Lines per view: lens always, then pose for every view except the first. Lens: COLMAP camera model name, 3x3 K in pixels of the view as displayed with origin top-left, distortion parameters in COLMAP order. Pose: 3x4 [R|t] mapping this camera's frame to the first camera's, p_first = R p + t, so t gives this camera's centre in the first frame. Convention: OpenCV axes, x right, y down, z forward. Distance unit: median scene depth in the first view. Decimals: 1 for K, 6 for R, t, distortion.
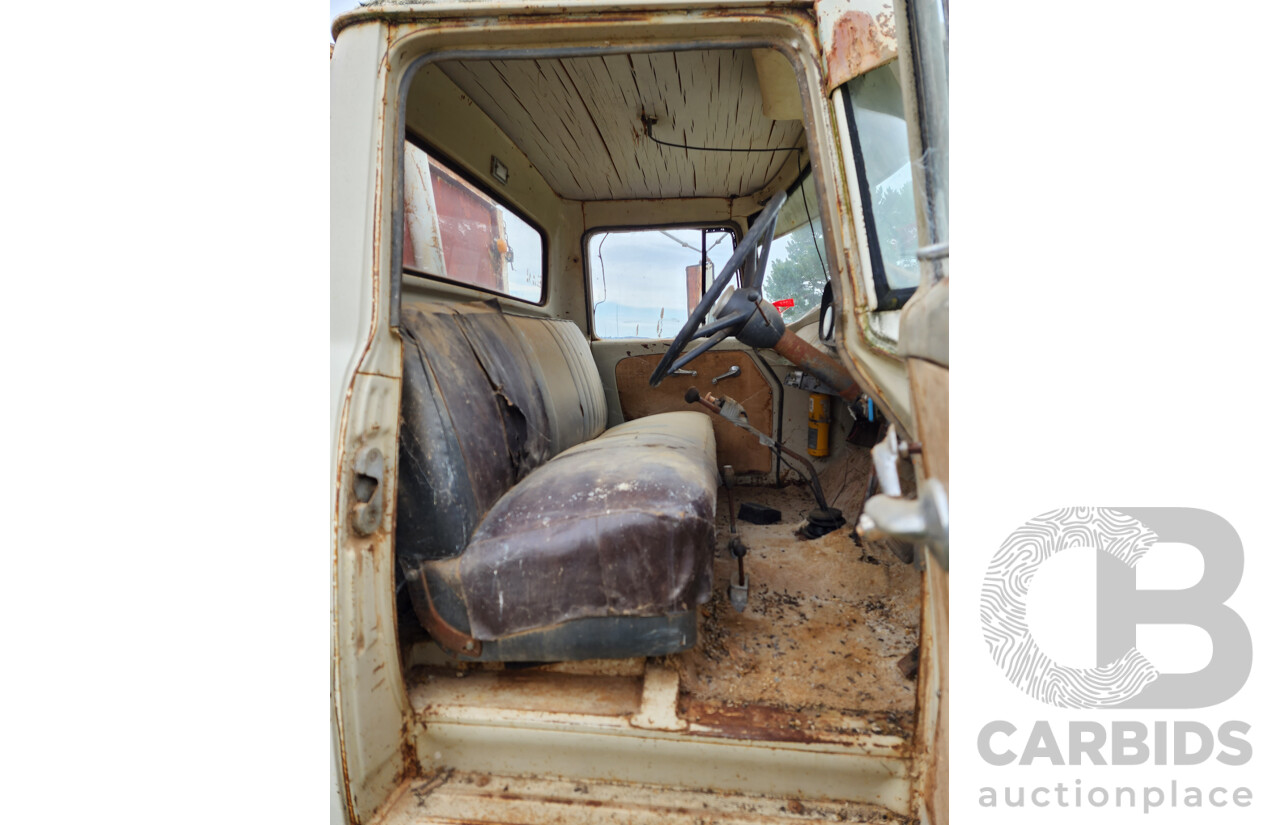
lens RADIAL K [[539.6, 0, 642.0], [0, 539.6, 417.8], [0, 0, 1]] dist [0.037797, -0.000089]
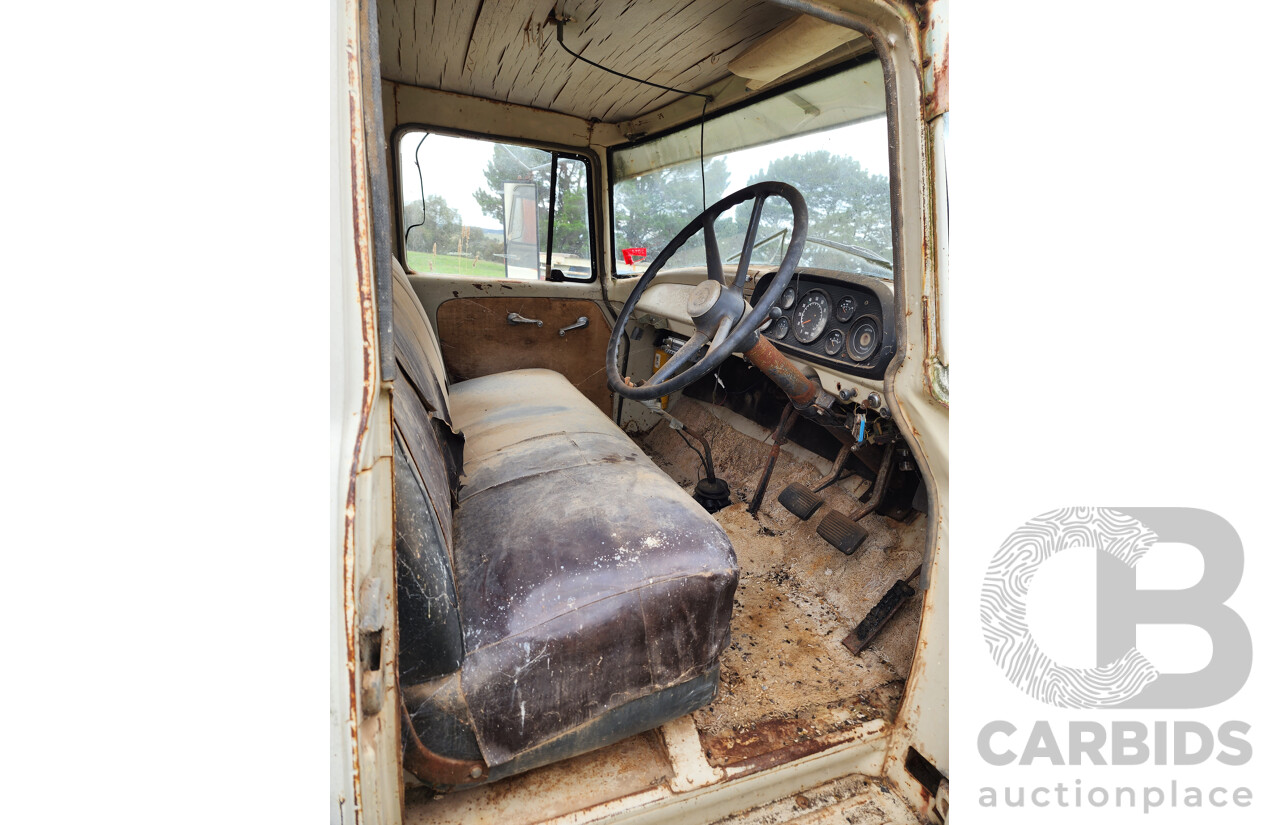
lens RADIAL K [[547.2, 0, 635.9], [0, 547.2, 419.4], [0, 0, 1]] dist [0.023969, -0.000089]
pose [[0.883625, -0.061383, 0.464154, -0.460344], [-0.024706, 0.983874, 0.177147, -0.222011], [-0.467543, -0.167999, 0.867859, 0.310298]]
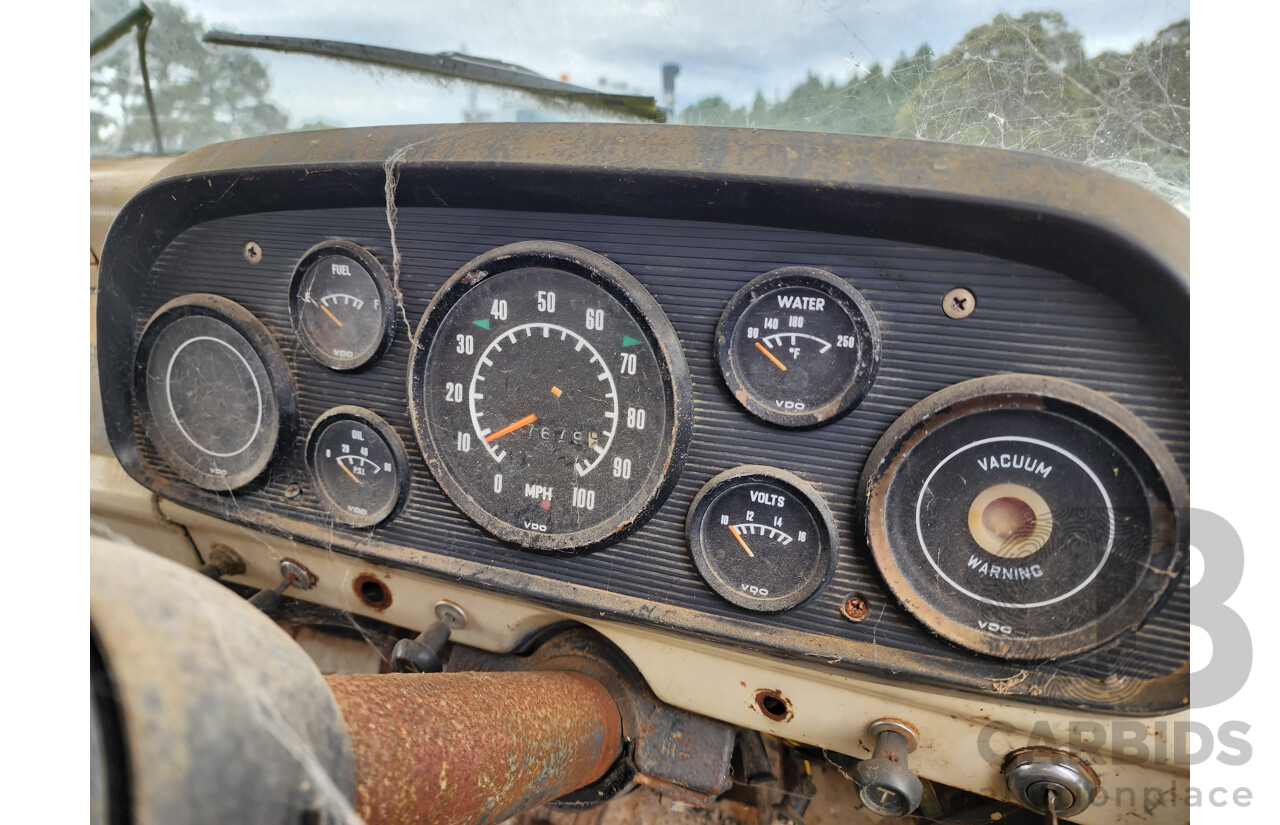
lens RADIAL K [[759.3, 0, 637.4], [0, 759.3, 426.7], [0, 0, 1]] dist [0.031871, -0.001605]
pose [[0.246734, -0.300677, 0.921258, 0.194853], [0.121873, 0.952729, 0.278308, -0.309876], [-0.961389, 0.043609, 0.271715, 1.108181]]
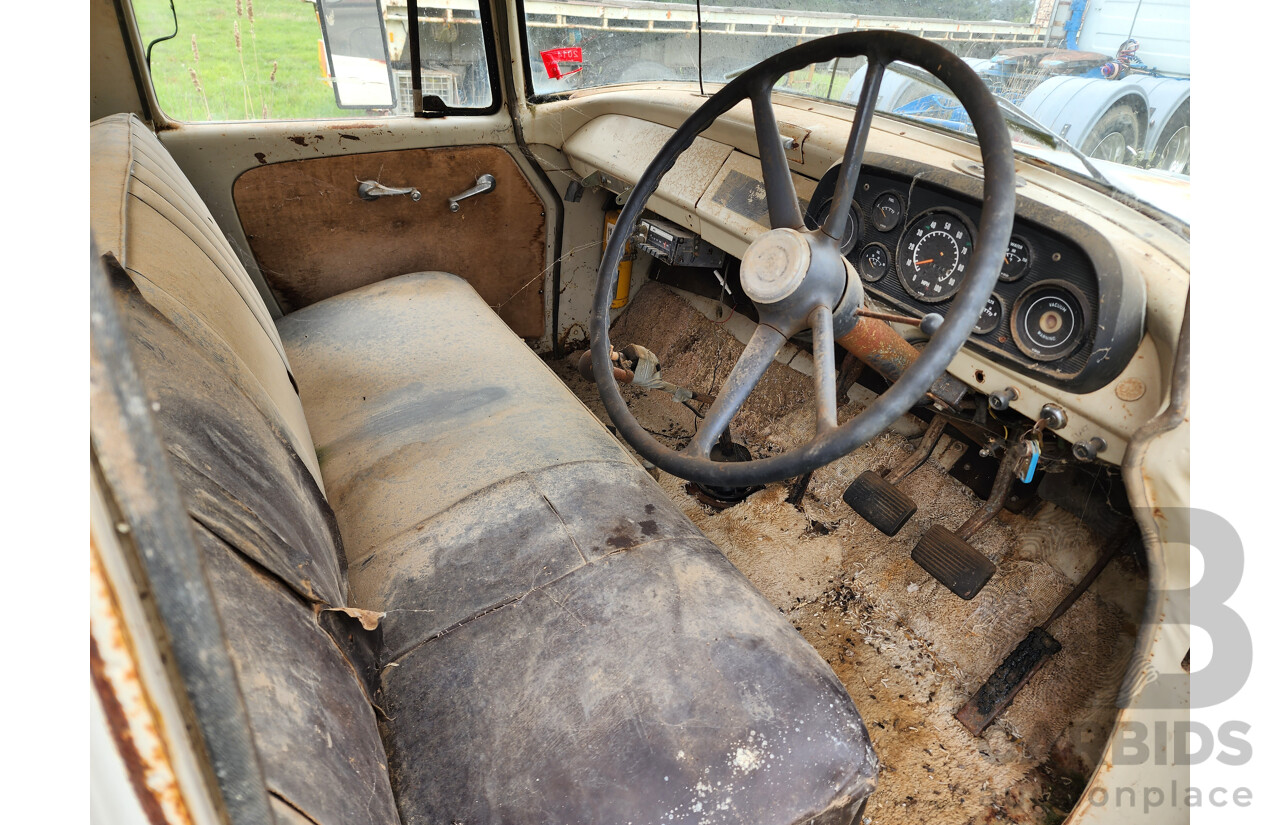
lens RADIAL K [[736.9, 0, 629.8], [0, 736.9, 404.8], [0, 0, 1]] dist [0.025091, 0.000288]
pose [[0.807152, -0.261310, 0.529360, -0.413071], [0.020779, 0.908719, 0.416892, -0.473376], [-0.589977, -0.325495, 0.738904, 0.687780]]
